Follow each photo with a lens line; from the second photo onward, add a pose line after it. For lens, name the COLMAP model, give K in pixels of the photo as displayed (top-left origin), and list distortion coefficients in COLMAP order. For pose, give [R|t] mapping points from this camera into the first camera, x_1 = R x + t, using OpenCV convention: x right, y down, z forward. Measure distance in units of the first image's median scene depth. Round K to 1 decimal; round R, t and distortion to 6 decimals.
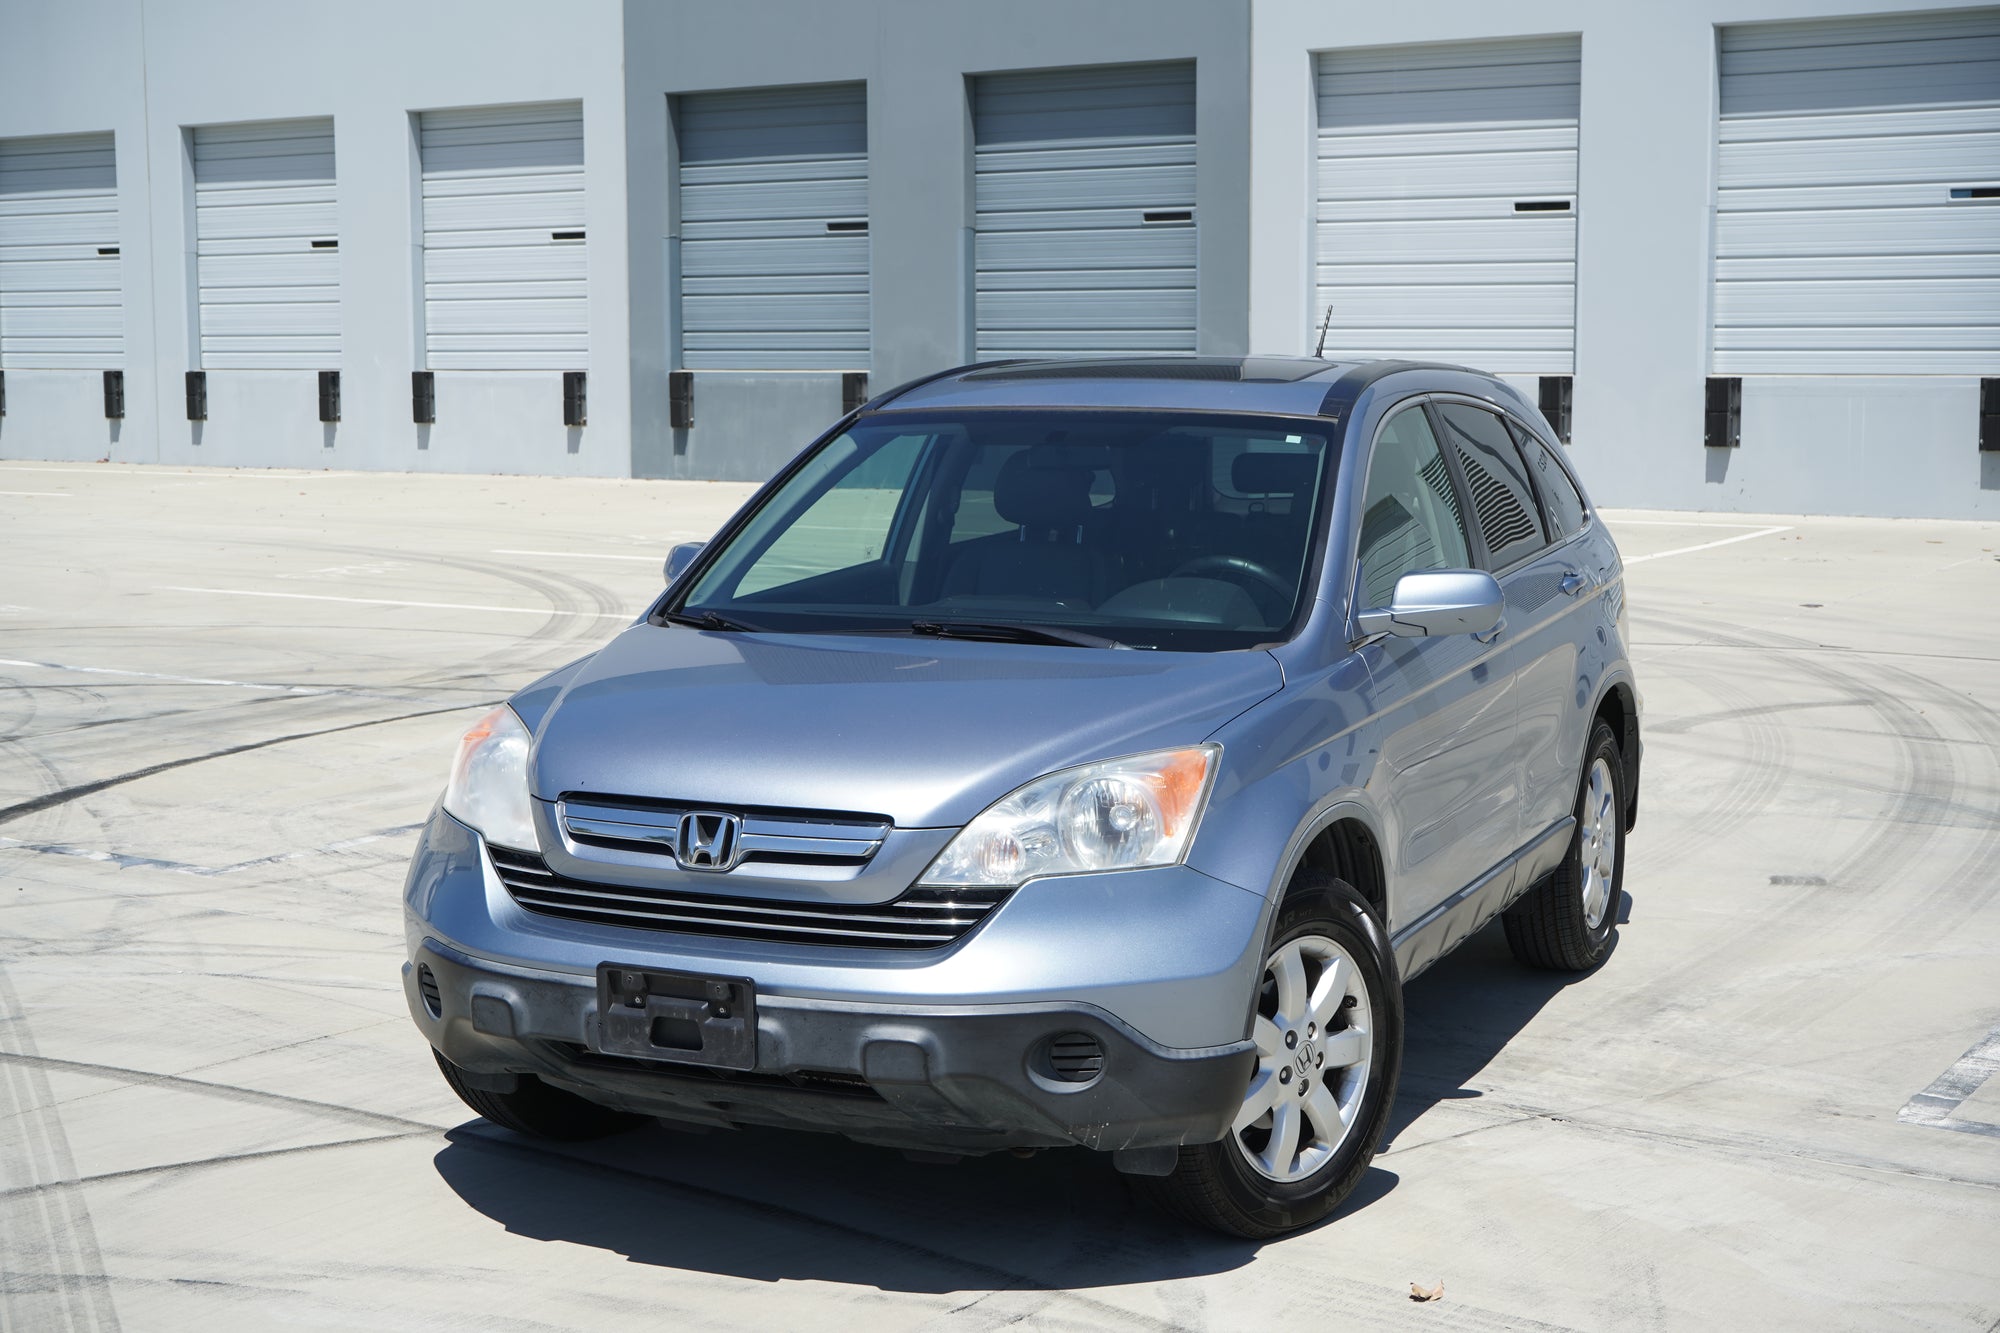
lens RADIAL K [[2838.7, 0, 968.7], [0, 2838.7, 668.0], [0, 0, 1]] dist [-0.021434, 0.120657]
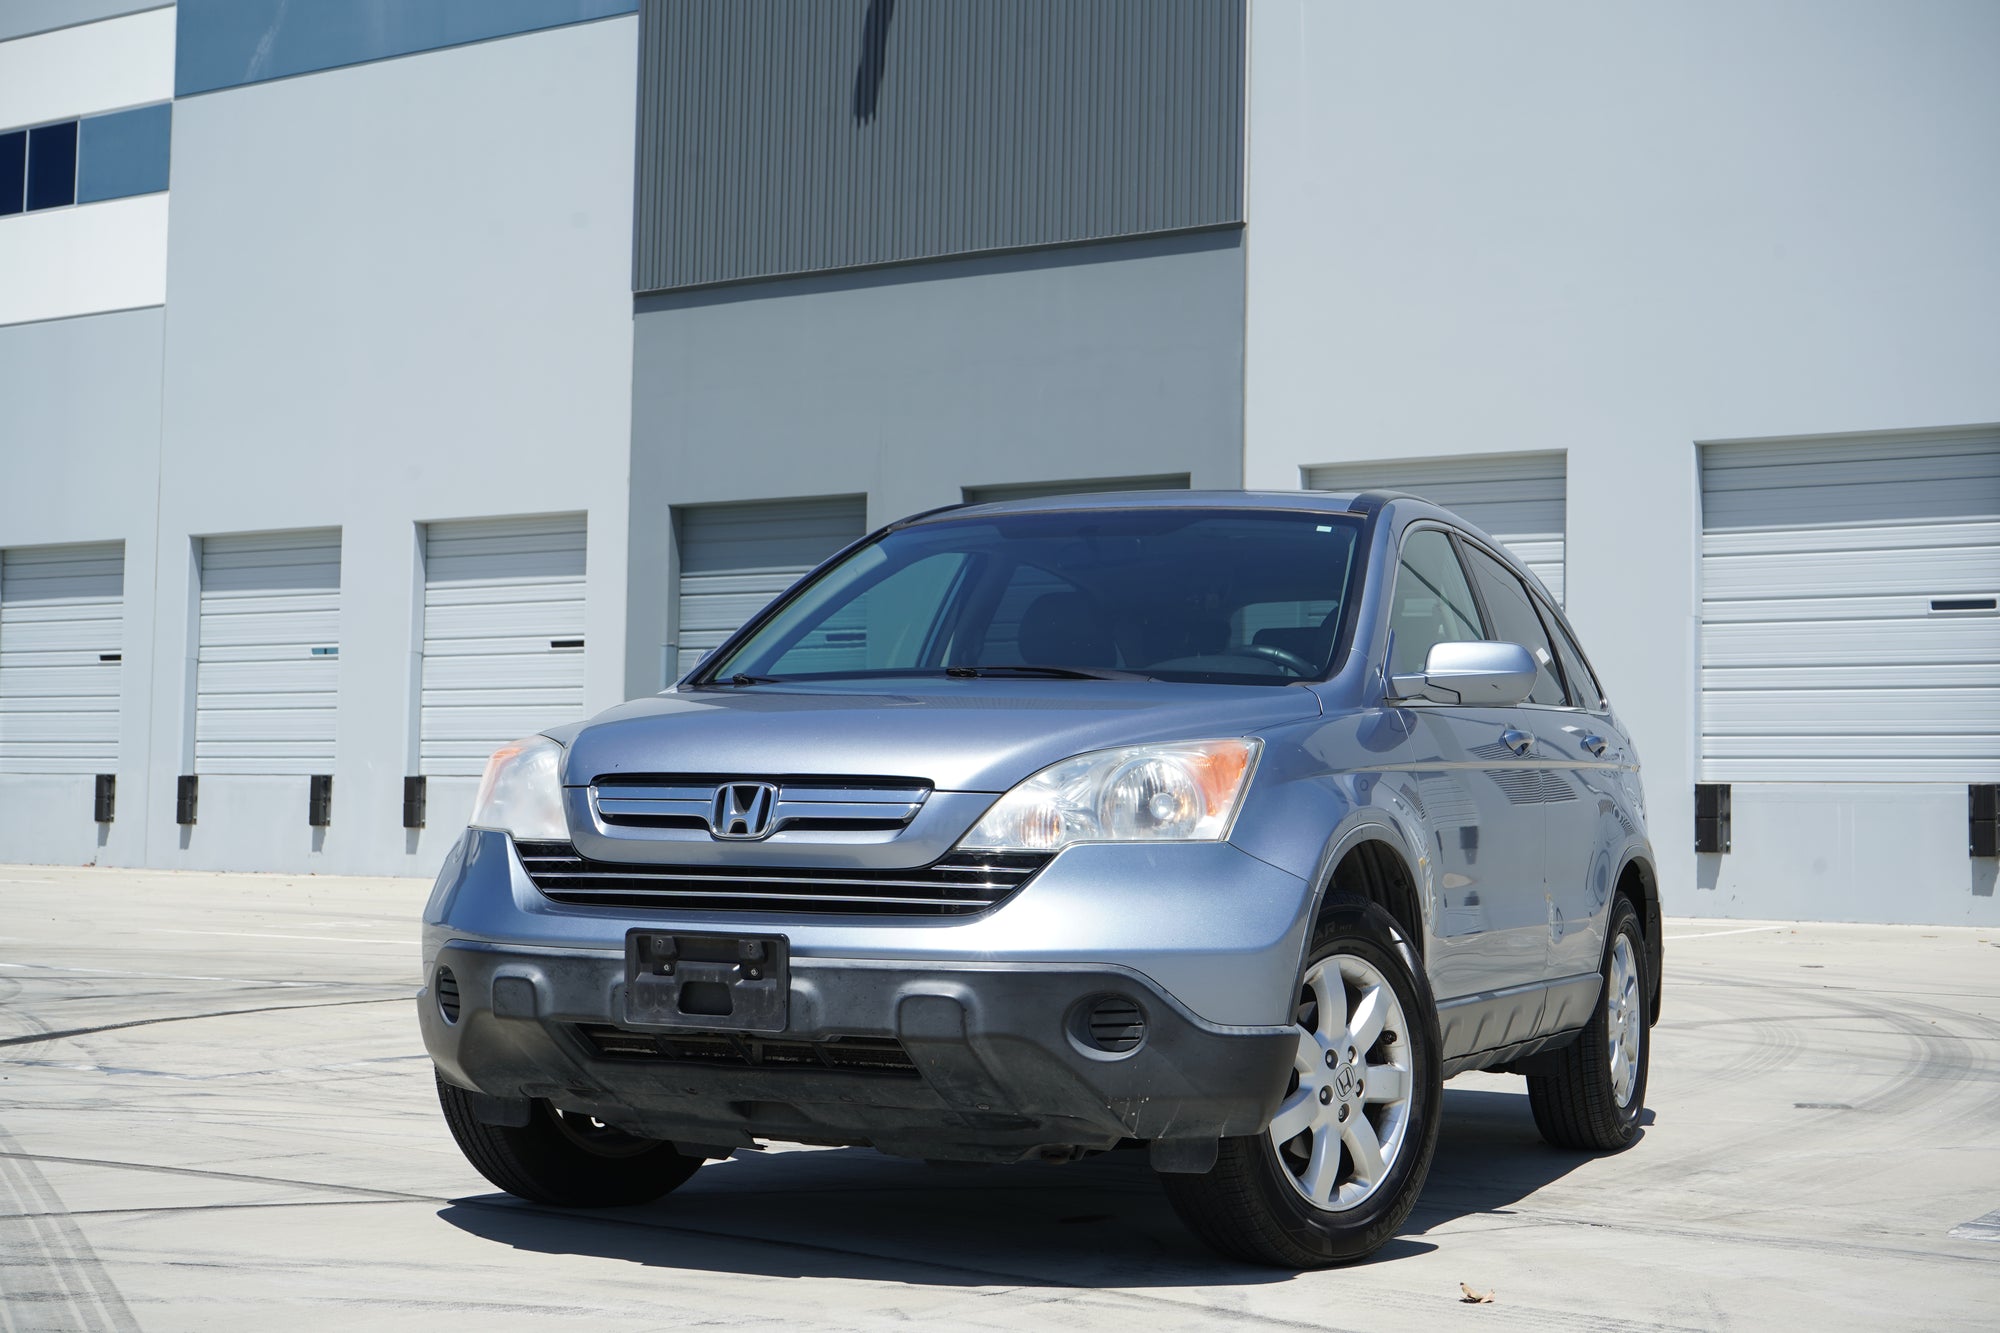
lens RADIAL K [[2838.7, 0, 968.7], [0, 2838.7, 668.0], [0, 0, 1]] dist [-0.021434, 0.120657]
pose [[0.999738, 0.022251, 0.005444, -0.013220], [-0.020970, 0.984615, -0.173473, 0.118412], [-0.009220, 0.173313, 0.984824, 0.013228]]
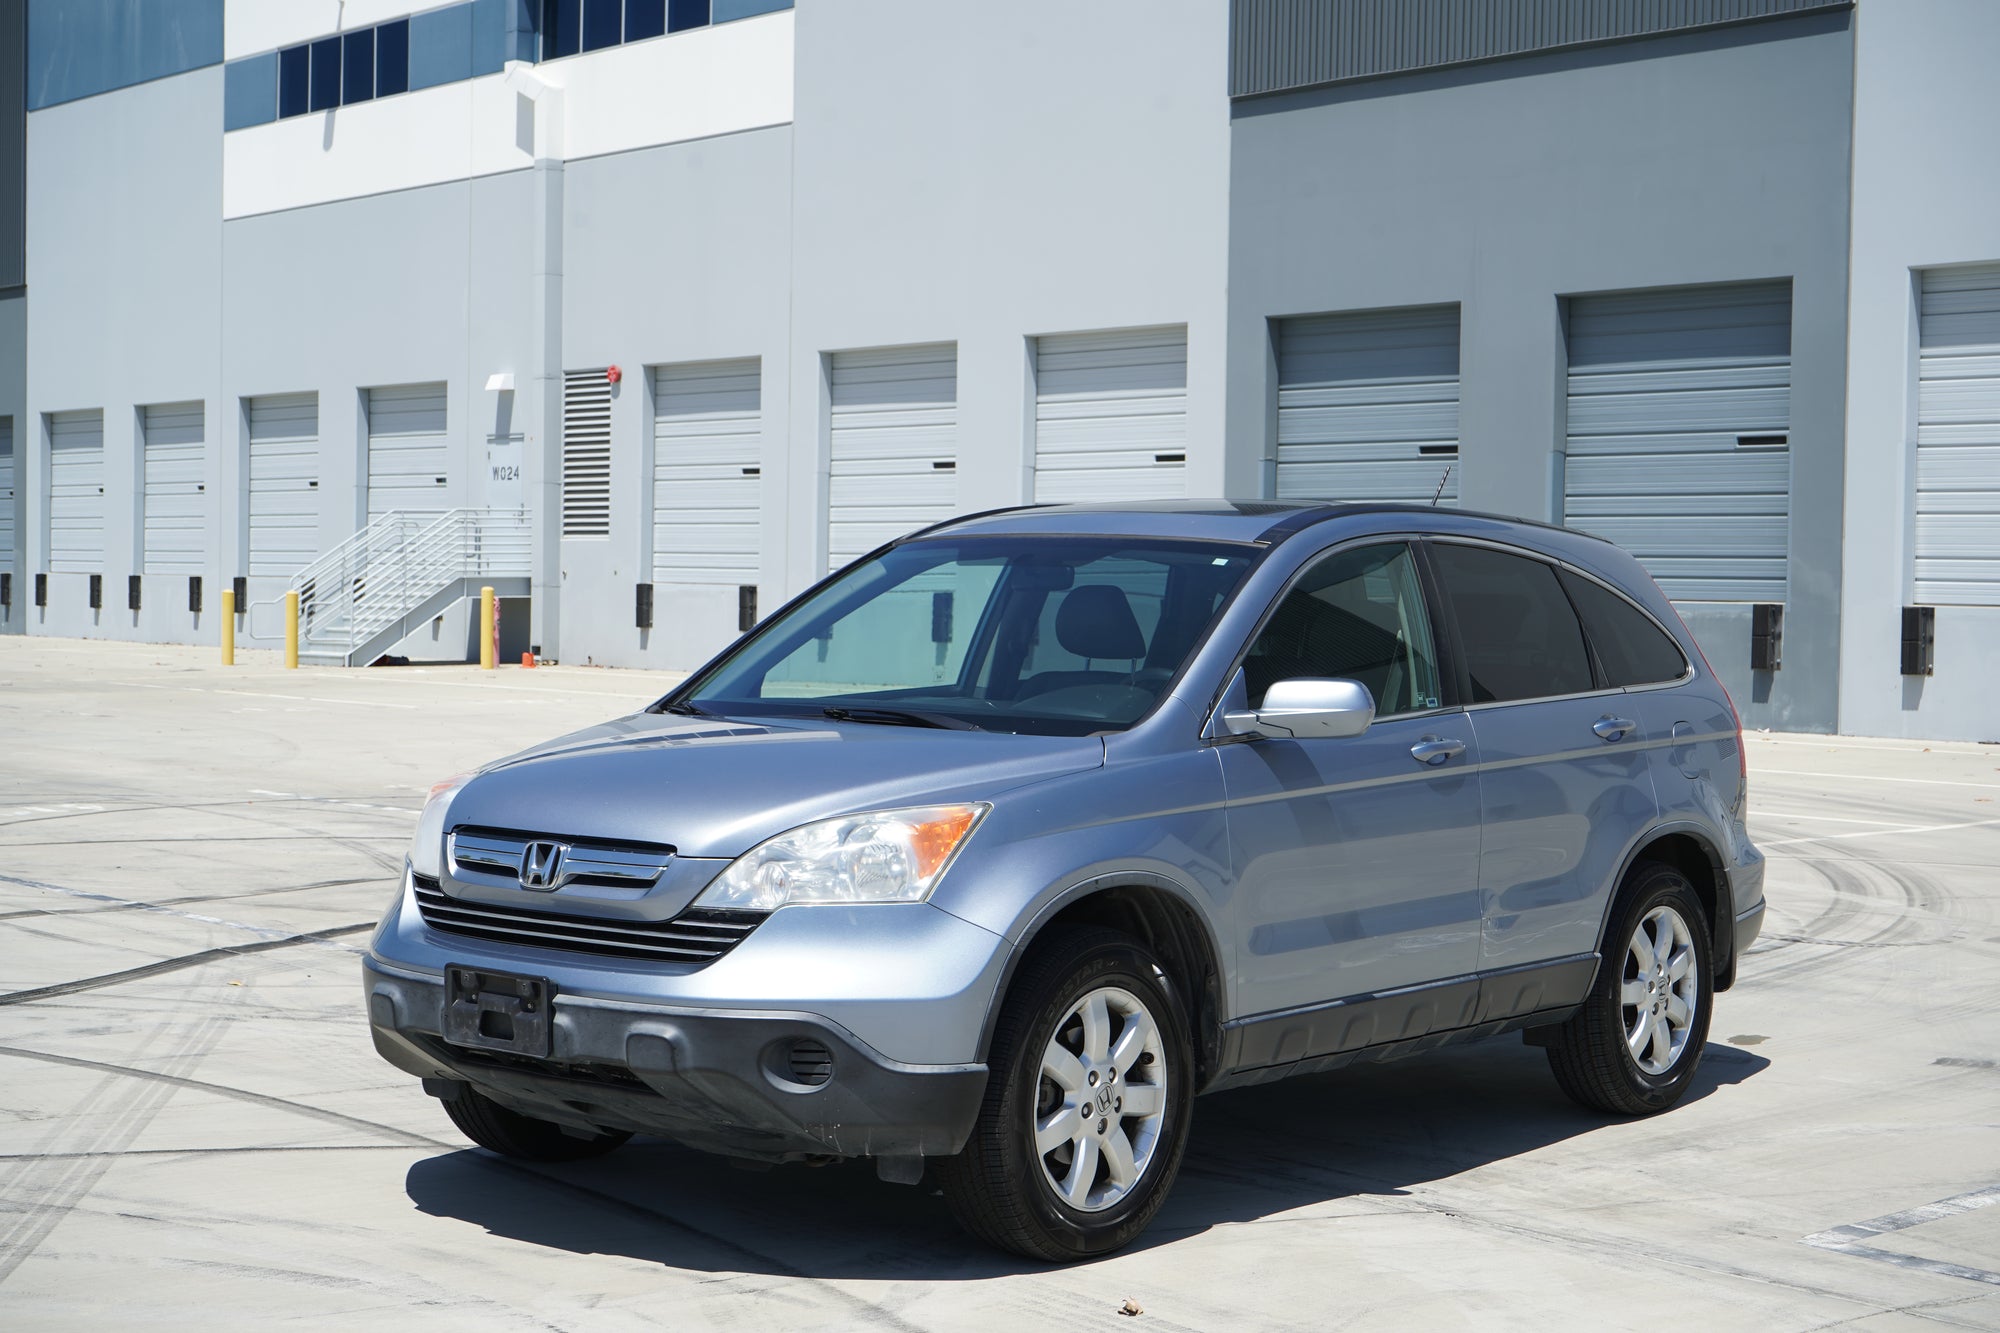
lens RADIAL K [[2974.5, 0, 980.6], [0, 2974.5, 663.1], [0, 0, 1]] dist [-0.014515, 0.056272]
pose [[0.967071, 0.026352, -0.253140, 0.255655], [-0.049118, 0.995251, -0.084040, 0.047142], [0.249723, 0.093707, 0.963772, -0.095668]]
